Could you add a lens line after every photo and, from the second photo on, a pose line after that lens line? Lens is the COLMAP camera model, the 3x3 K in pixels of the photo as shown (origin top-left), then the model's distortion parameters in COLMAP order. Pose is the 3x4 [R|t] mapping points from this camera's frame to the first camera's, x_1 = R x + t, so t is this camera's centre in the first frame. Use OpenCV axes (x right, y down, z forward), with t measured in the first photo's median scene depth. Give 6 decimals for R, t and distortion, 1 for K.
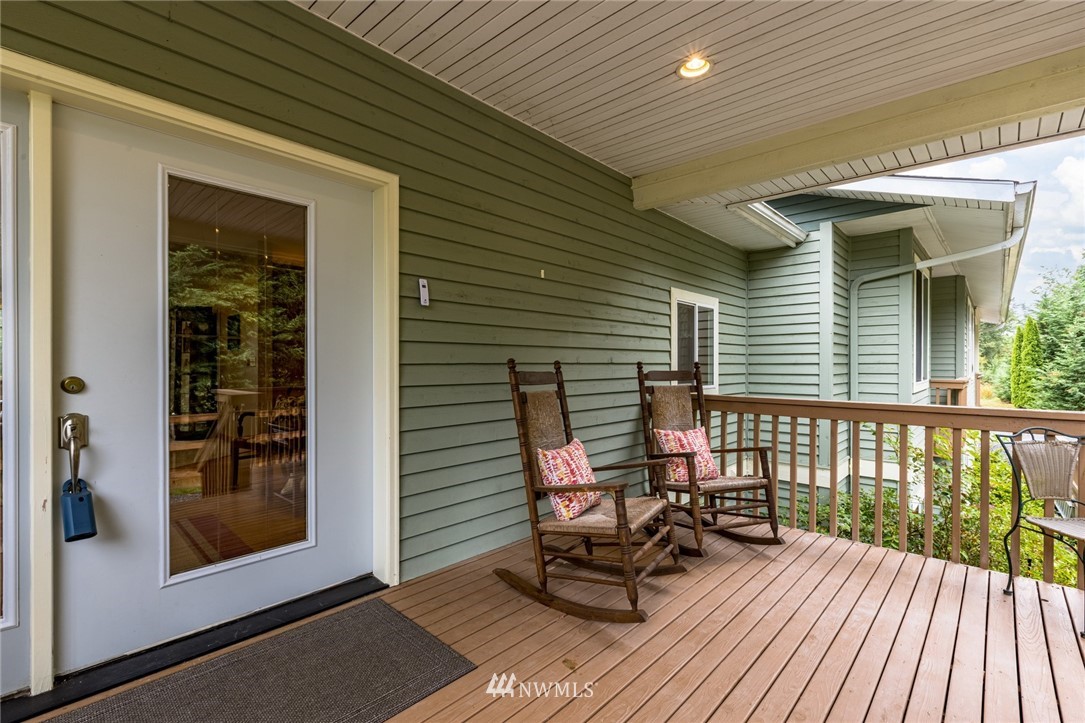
lens RADIAL K [[495.3, 0, 545.5], [0, 495.3, 366.4], [0, 0, 1]] dist [-0.004979, -0.001081]
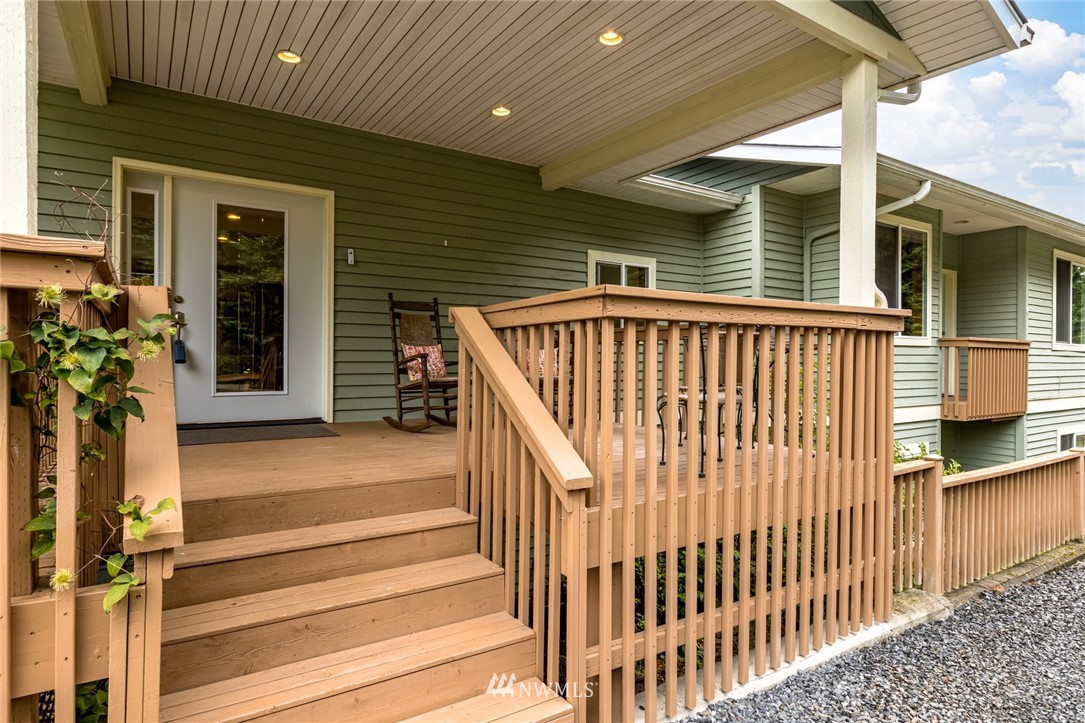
lens RADIAL K [[621.2, 0, 541.4], [0, 621.2, 359.9], [0, 0, 1]] dist [-0.009797, 0.000069]
pose [[0.967188, 0.004685, -0.254020, 0.924197], [-0.006365, 0.999963, -0.005794, 0.212244], [0.253983, 0.007220, 0.967182, -0.891132]]
